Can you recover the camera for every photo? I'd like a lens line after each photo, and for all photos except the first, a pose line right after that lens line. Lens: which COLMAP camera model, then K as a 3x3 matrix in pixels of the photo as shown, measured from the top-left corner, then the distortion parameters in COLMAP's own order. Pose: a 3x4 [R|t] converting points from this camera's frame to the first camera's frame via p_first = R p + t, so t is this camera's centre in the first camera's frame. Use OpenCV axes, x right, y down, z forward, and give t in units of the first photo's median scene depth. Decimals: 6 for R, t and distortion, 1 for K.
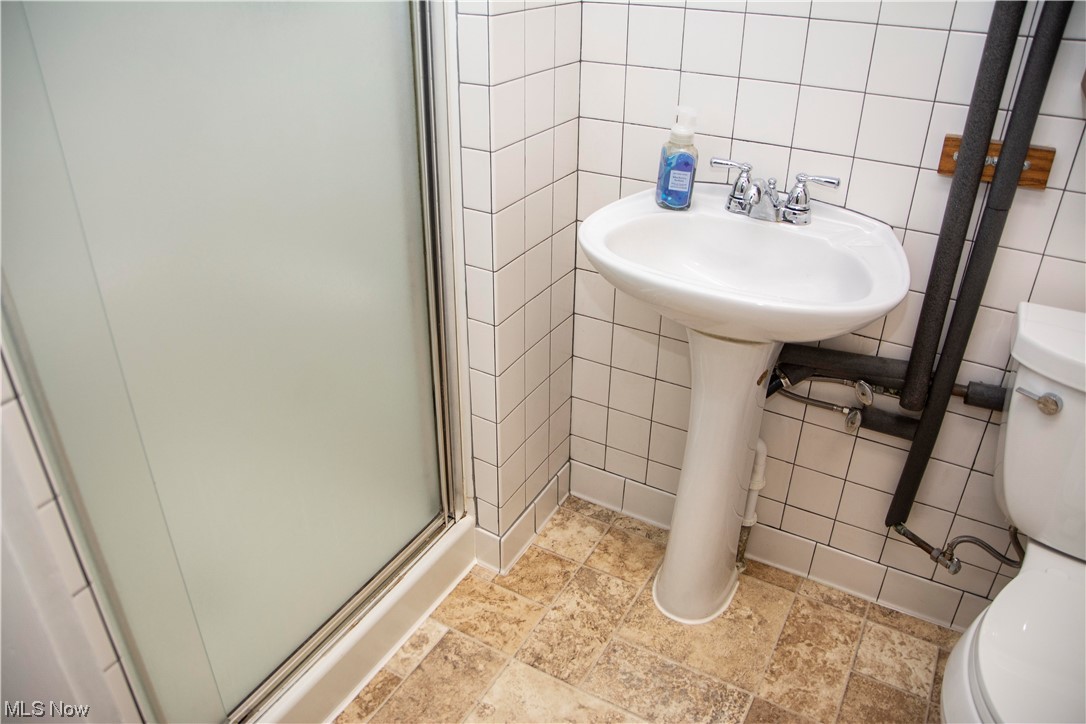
lens RADIAL K [[799.1, 0, 538.5], [0, 799.1, 357.0], [0, 0, 1]] dist [-0.157363, 0.130090]
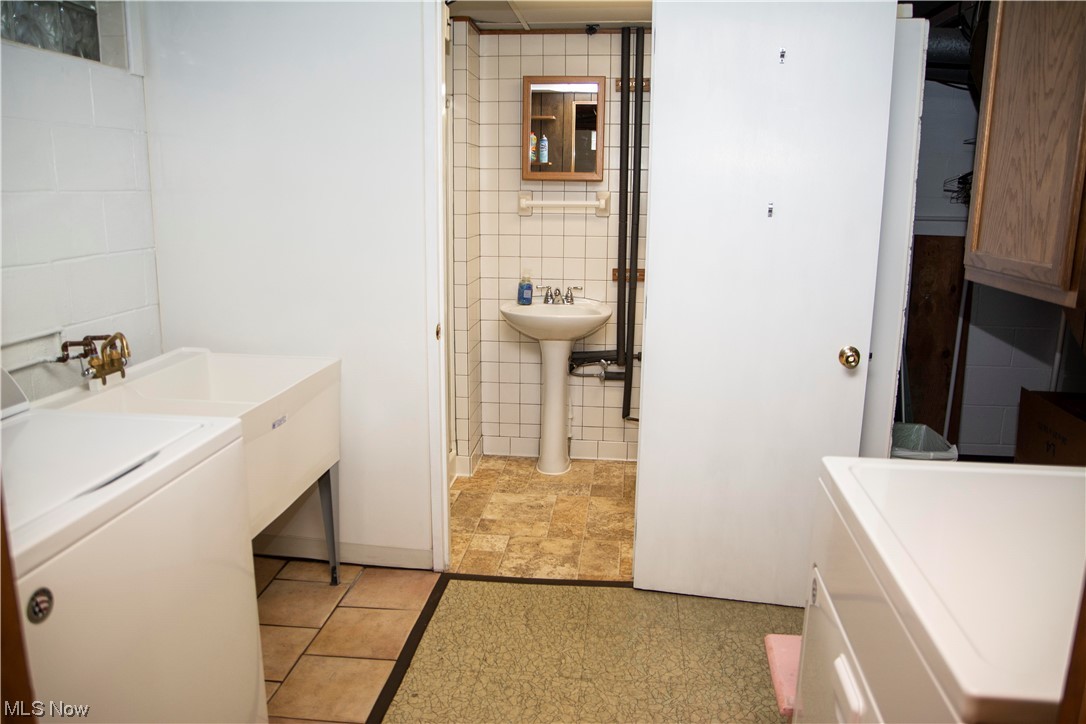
lens RADIAL K [[799.1, 0, 538.5], [0, 799.1, 357.0], [0, 0, 1]] dist [-0.157363, 0.130090]
pose [[0.918873, -0.082612, 0.385809, -0.830616], [0.193777, 0.946269, -0.258893, 0.675589], [-0.343691, 0.312651, 0.885509, -1.336853]]
